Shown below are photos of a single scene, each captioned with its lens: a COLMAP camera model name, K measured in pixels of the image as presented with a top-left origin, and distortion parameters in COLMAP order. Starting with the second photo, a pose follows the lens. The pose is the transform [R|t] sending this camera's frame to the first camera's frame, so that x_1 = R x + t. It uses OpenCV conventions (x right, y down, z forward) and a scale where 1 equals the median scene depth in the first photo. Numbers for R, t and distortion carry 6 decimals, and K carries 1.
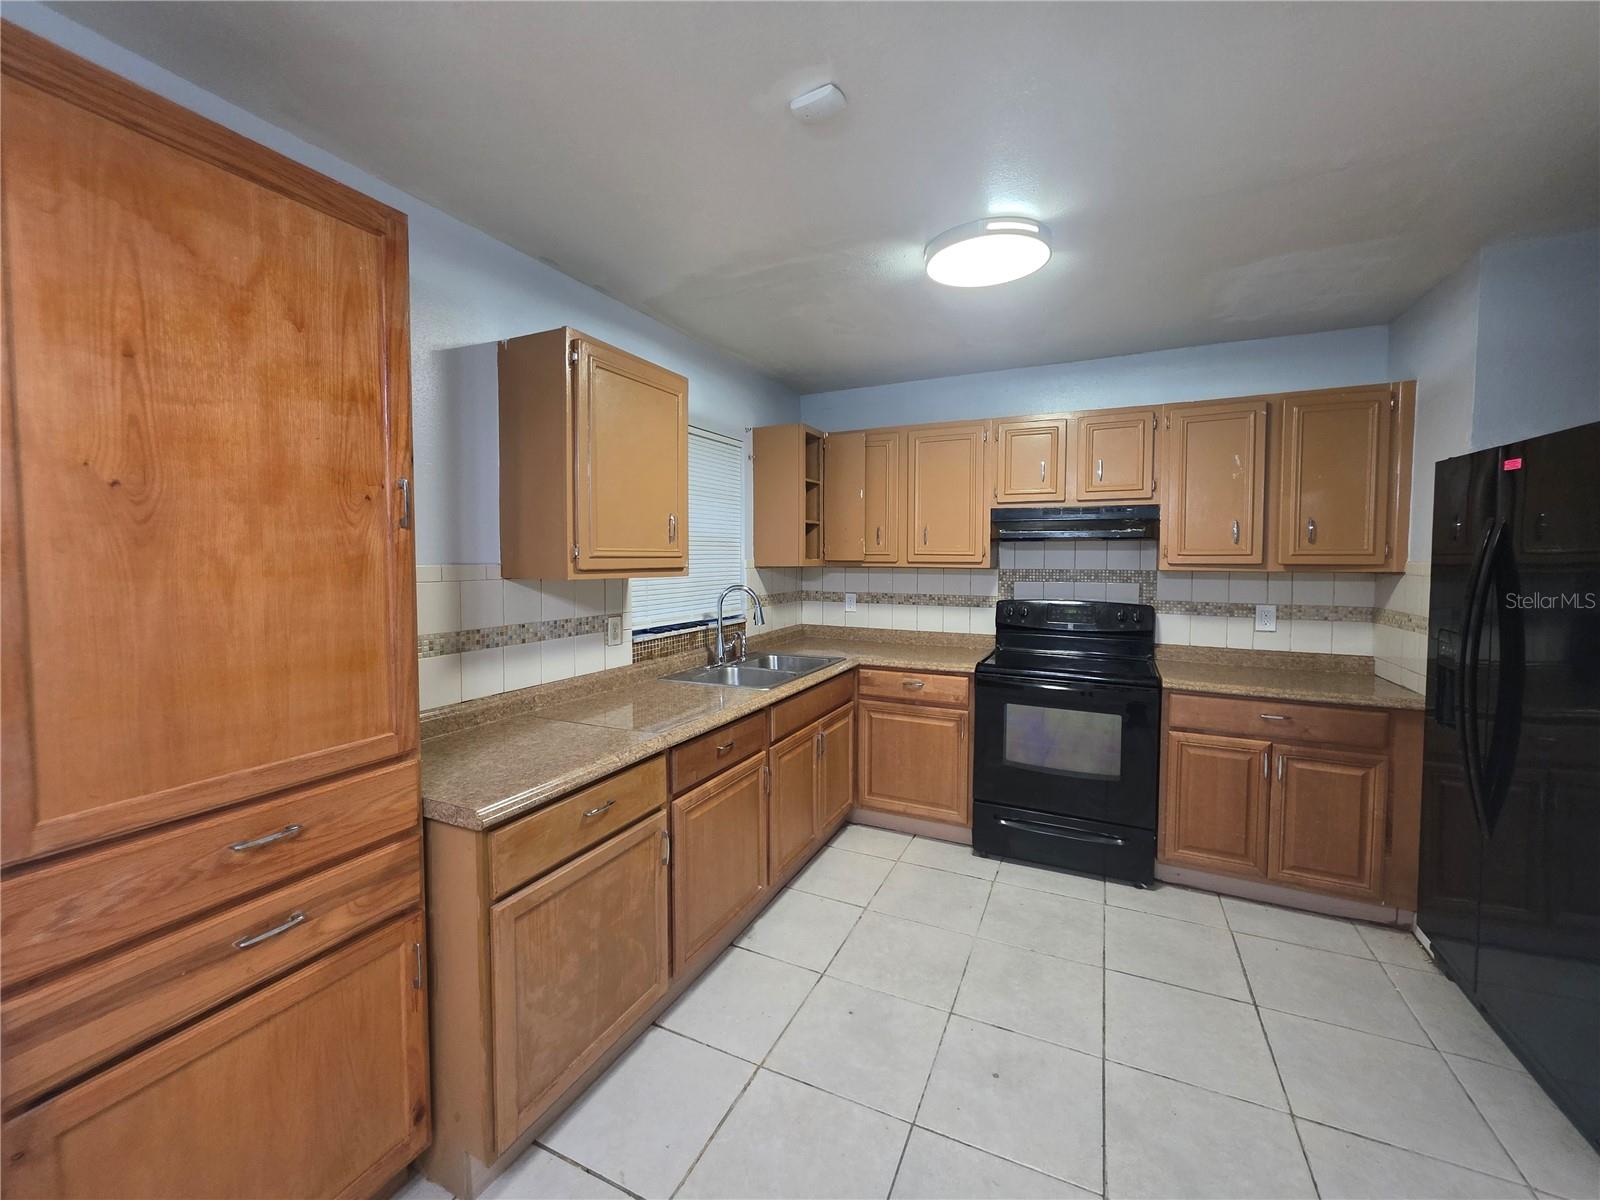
lens RADIAL K [[639.9, 0, 804.5], [0, 639.9, 580.4], [0, 0, 1]] dist [0.000776, -0.000370]
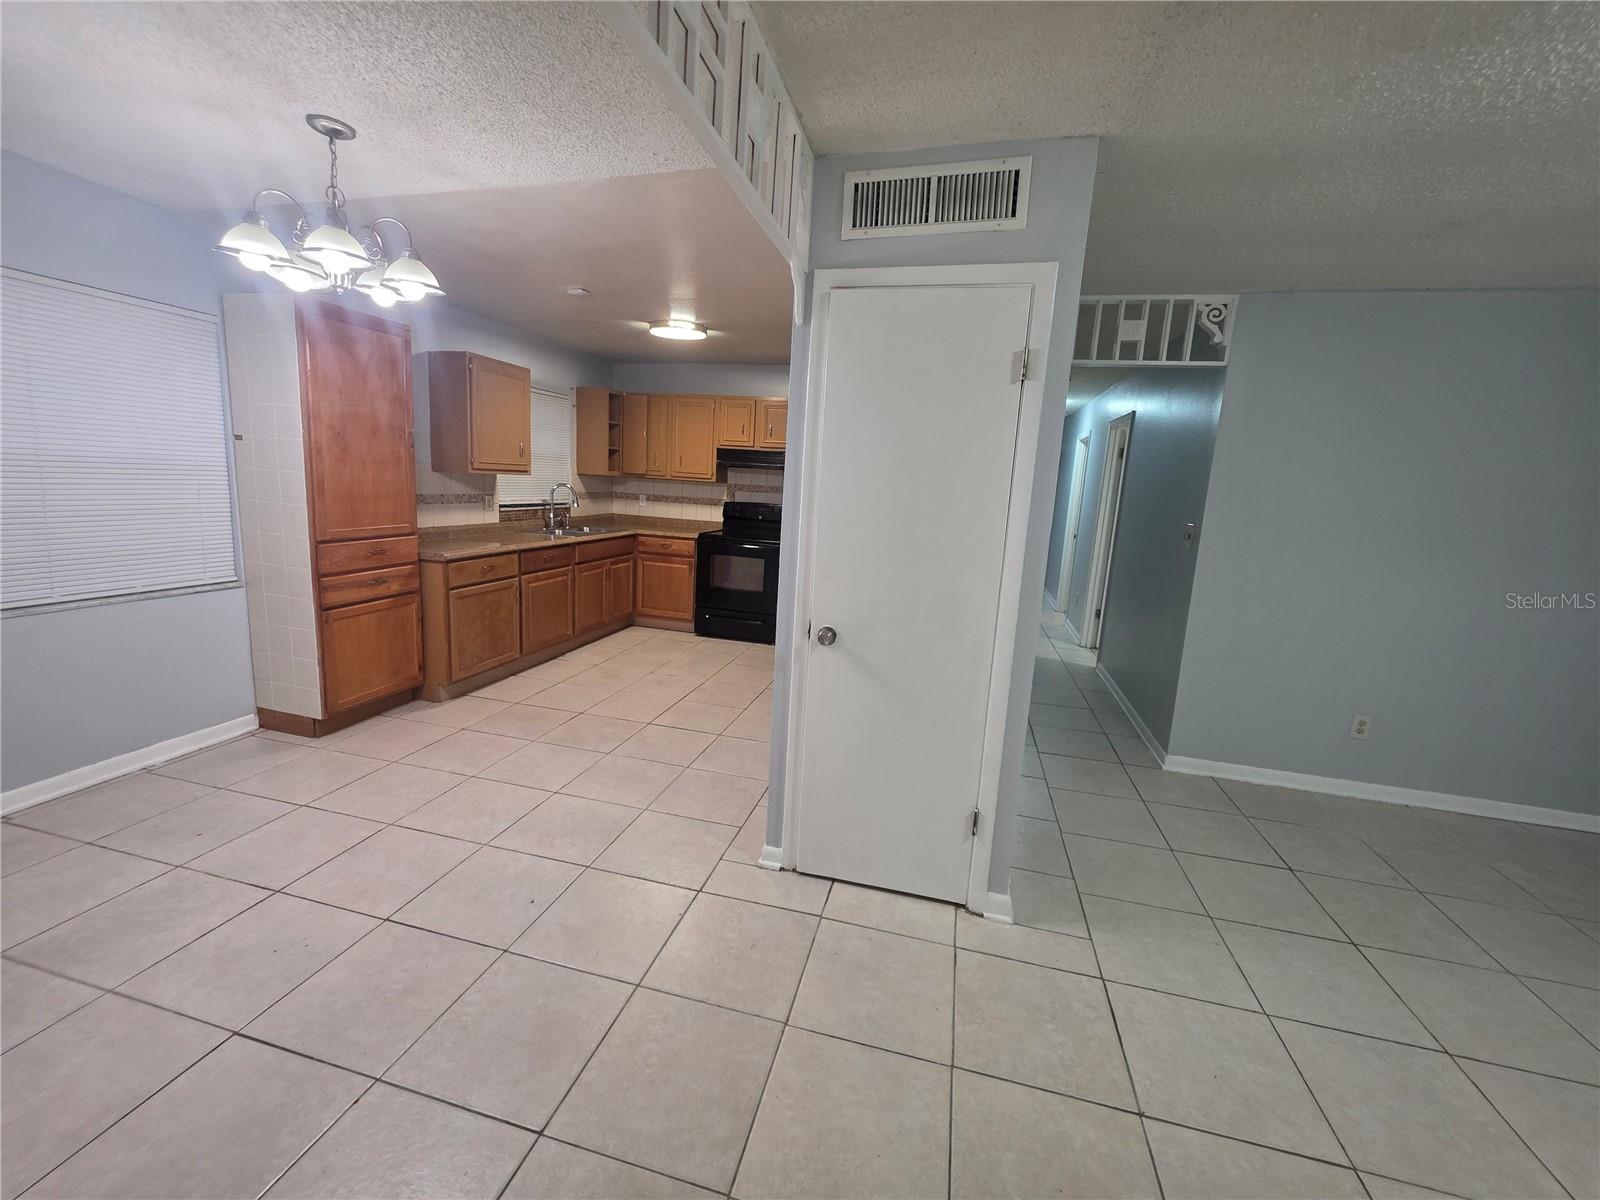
lens RADIAL K [[643.7, 0, 803.5], [0, 643.7, 581.4], [0, 0, 1]] dist [0.000902, -0.000154]
pose [[0.980167, 0.023062, 0.196826, 0.229287], [-0.047283, 0.991736, 0.119263, 0.036480], [-0.192449, -0.126204, 0.973158, -0.996341]]
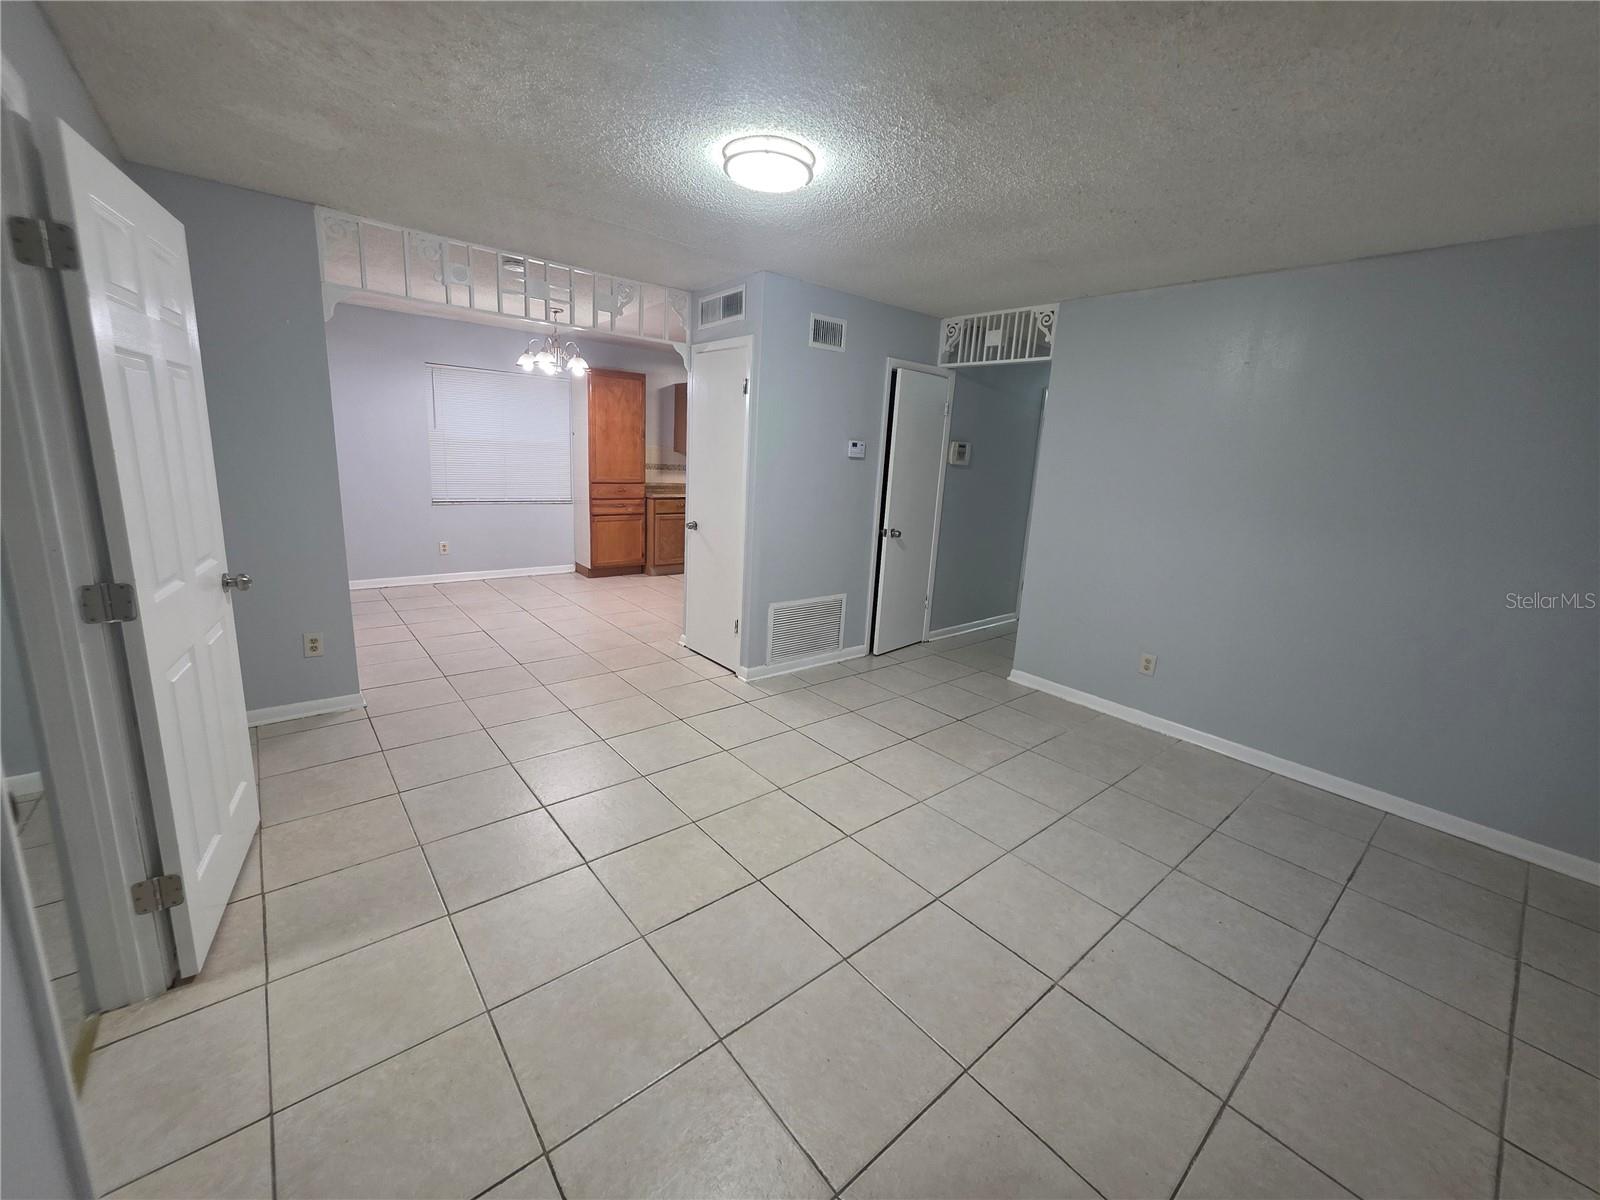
lens RADIAL K [[643.7, 0, 803.5], [0, 643.7, 581.4], [0, 0, 1]] dist [0.000902, -0.000154]
pose [[0.904372, 0.134944, -0.404847, 1.374426], [-0.071308, 0.983135, 0.168406, 0.044632], [0.420745, -0.123433, 0.898742, -1.601583]]
